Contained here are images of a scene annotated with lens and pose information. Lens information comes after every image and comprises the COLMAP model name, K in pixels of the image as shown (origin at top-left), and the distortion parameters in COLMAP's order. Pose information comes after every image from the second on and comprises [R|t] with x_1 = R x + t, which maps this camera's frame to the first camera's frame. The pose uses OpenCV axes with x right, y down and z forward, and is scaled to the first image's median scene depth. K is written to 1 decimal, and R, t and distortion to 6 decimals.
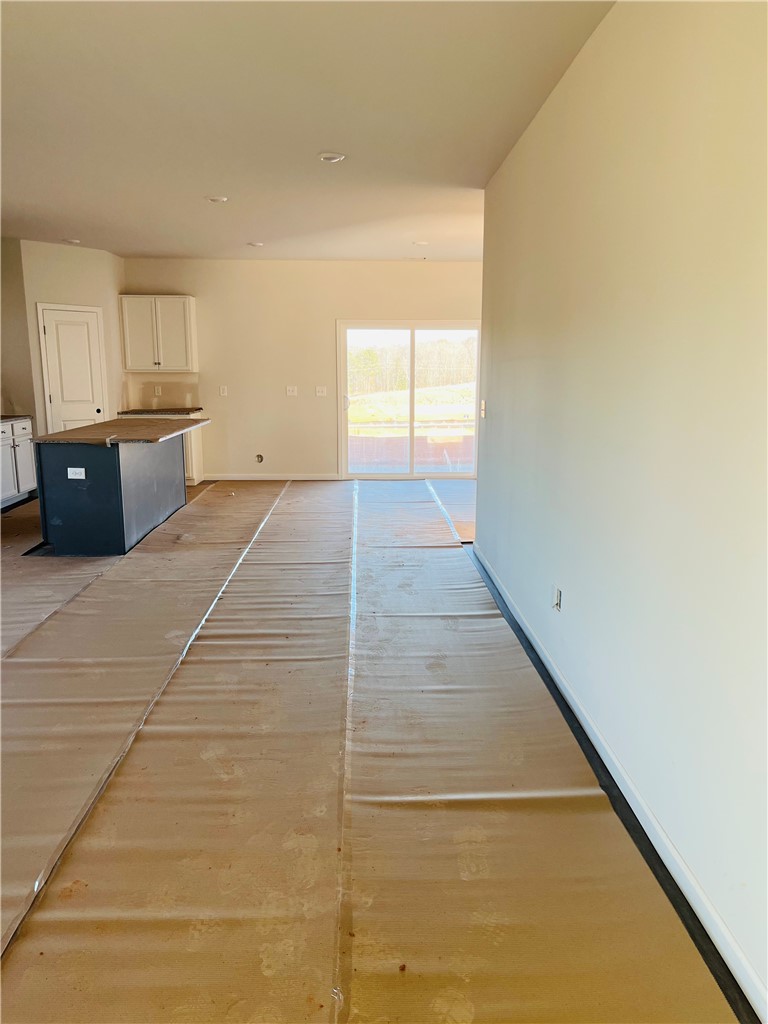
lens RADIAL K [[746.9, 0, 384.0], [0, 746.9, 512.0], [0, 0, 1]] dist [0.051064, -0.055627]
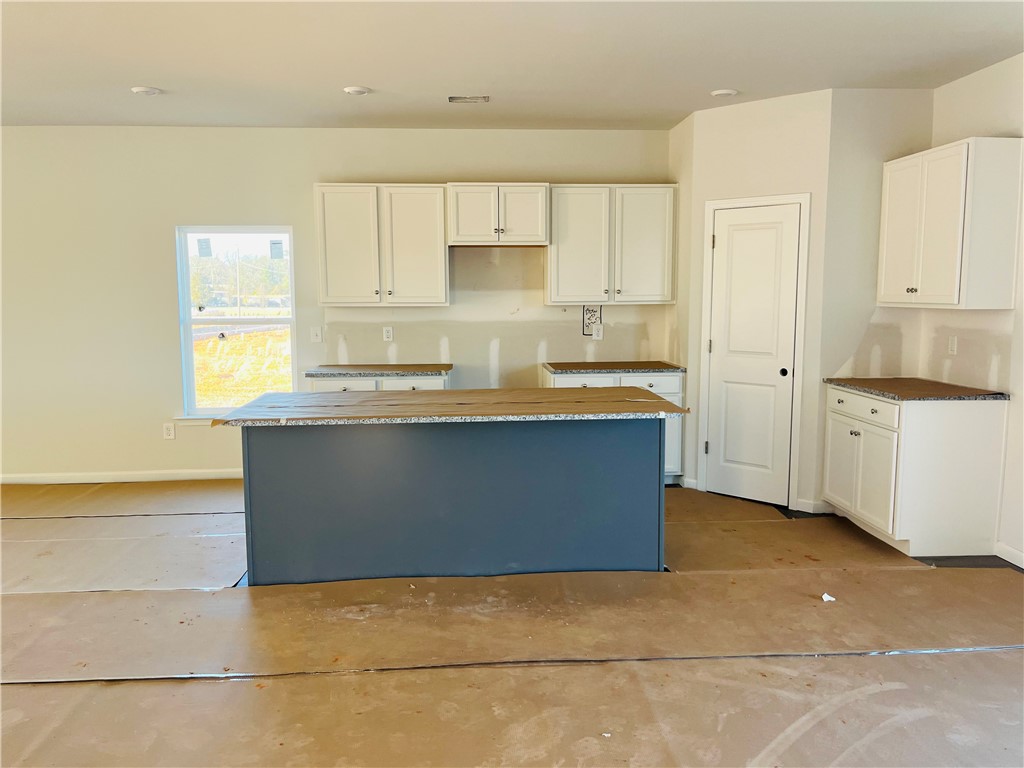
lens RADIAL K [[746.9, 0, 510.7], [0, 746.9, 377.4], [0, 0, 1]] dist [0.051064, -0.055627]
pose [[0.043797, 0.110555, -0.992905, 0.233742], [-0.187254, 0.977153, 0.100541, -0.188153], [0.981335, 0.181522, 0.063498, 0.953928]]
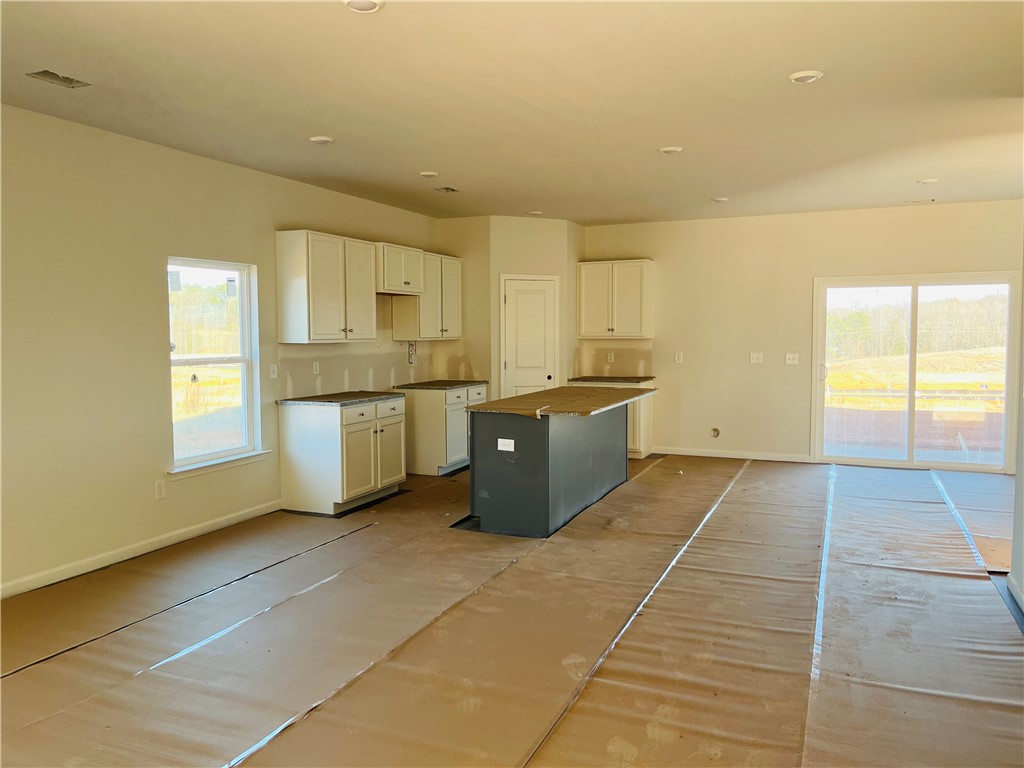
lens RADIAL K [[746.9, 0, 510.7], [0, 746.9, 377.4], [0, 0, 1]] dist [0.051064, -0.055627]
pose [[0.899731, 0.019977, -0.435987, 0.003640], [-0.076290, 0.990771, -0.112041, -0.025736], [0.429725, 0.134068, 0.892951, 0.126246]]
